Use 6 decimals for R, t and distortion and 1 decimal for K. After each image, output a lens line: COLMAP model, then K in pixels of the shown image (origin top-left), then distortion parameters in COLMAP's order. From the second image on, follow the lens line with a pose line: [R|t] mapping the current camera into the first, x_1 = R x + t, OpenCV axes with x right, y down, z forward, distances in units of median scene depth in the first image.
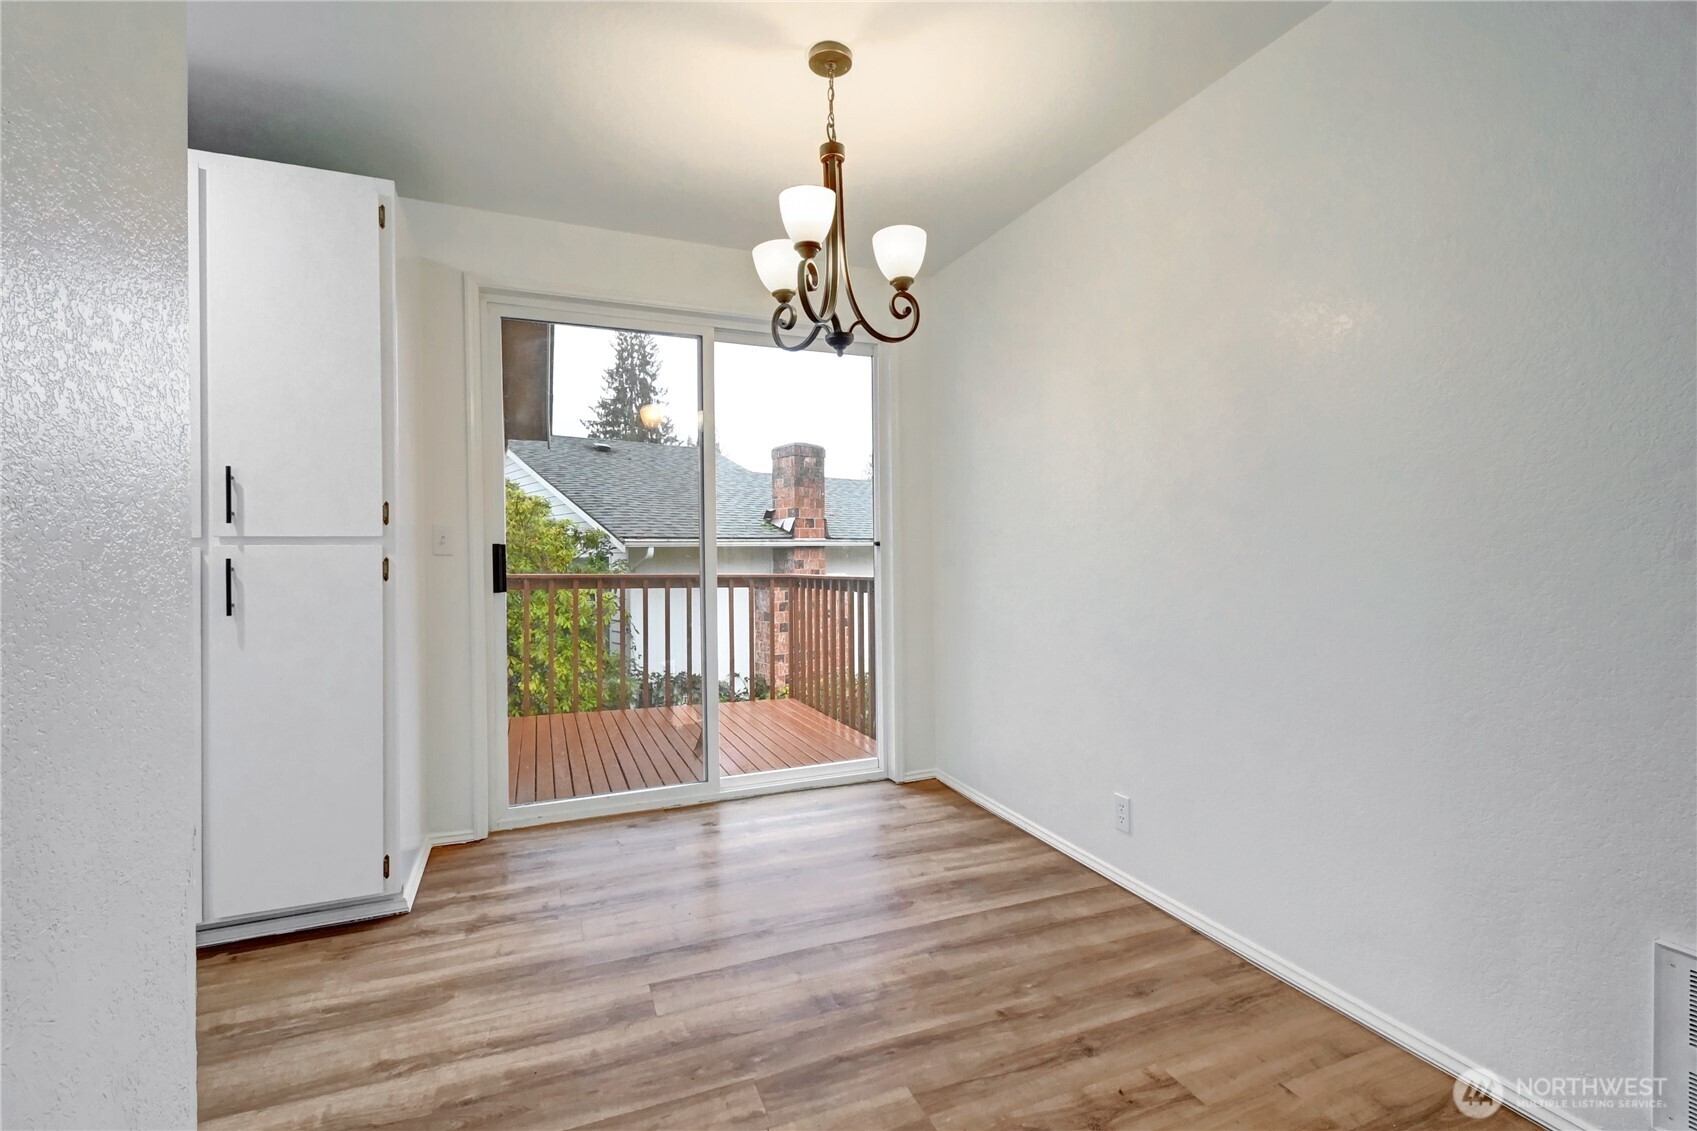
lens RADIAL K [[747.9, 0, 958.6], [0, 747.9, 555.3], [0, 0, 1]] dist [0.009905, -0.002175]
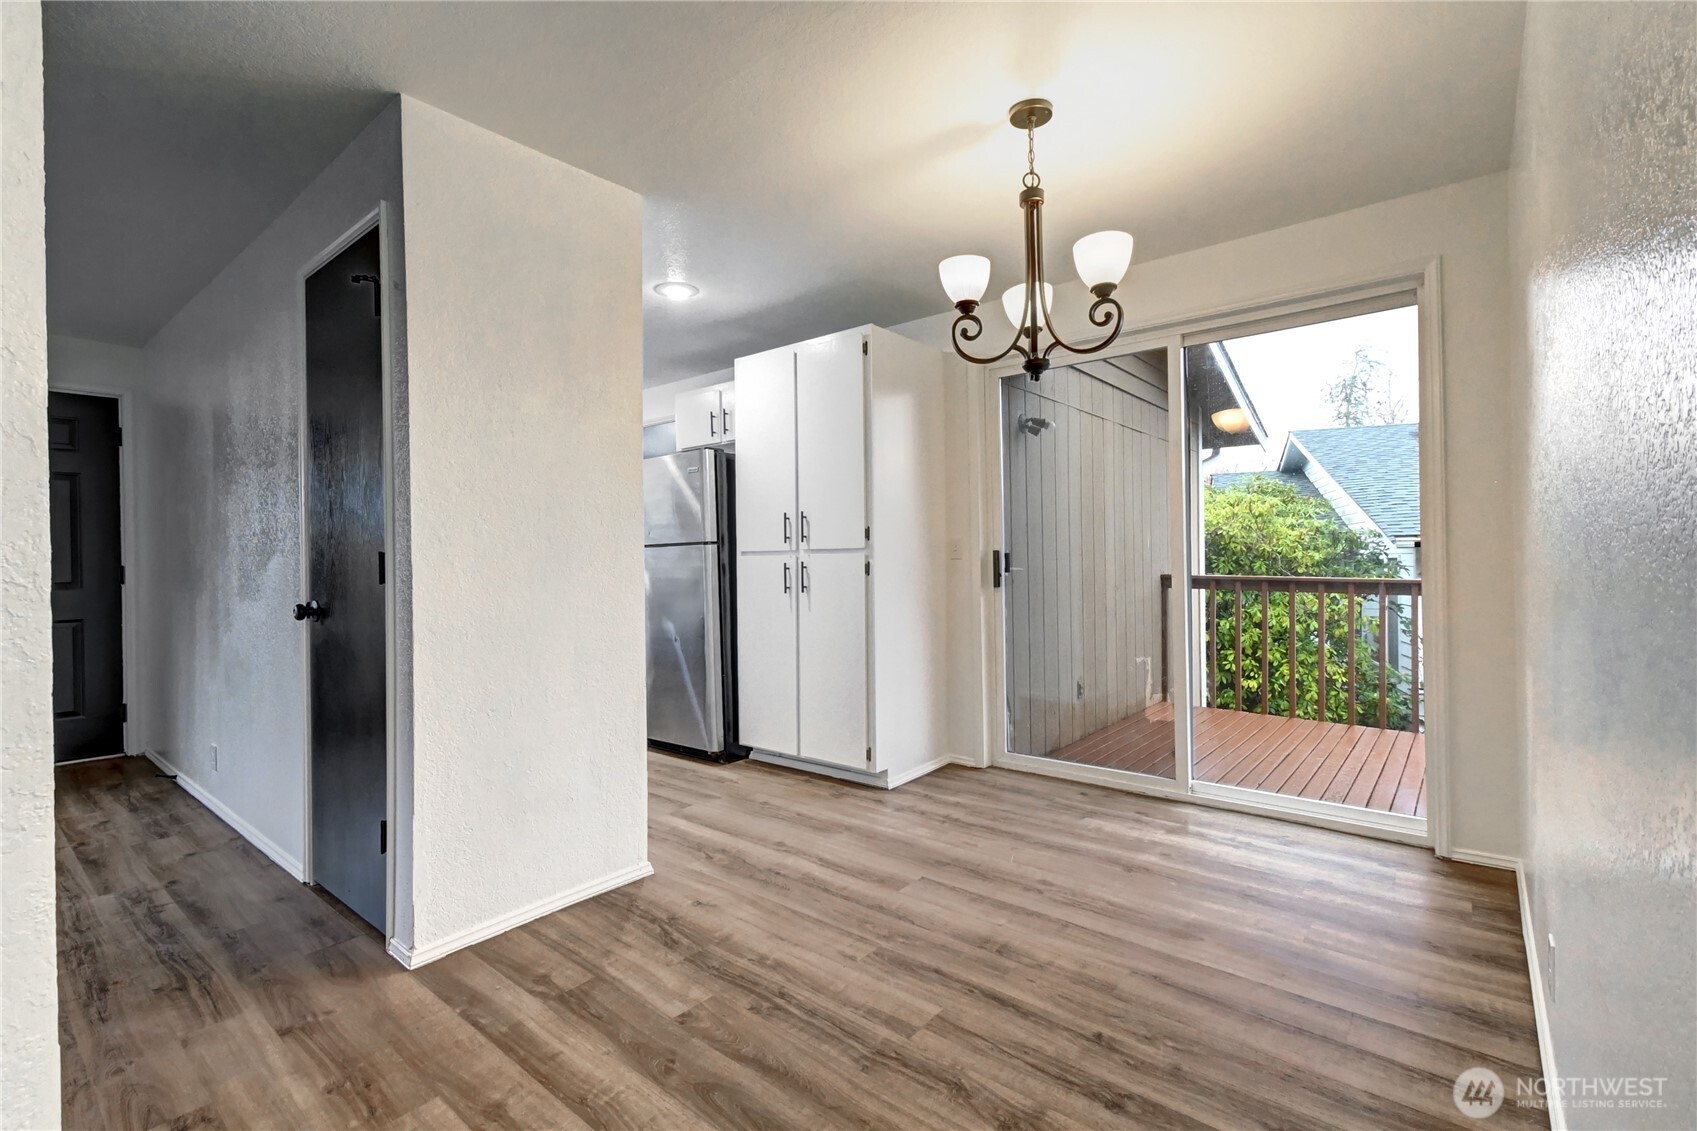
lens RADIAL K [[717.5, 0, 821.5], [0, 717.5, 564.8], [0, 0, 1]] dist [0.010226, -0.001324]
pose [[0.475140, 0.010504, -0.879848, 0.566374], [-0.000500, 0.999932, 0.011668, -0.007117], [0.879910, -0.005104, 0.475113, 0.197929]]
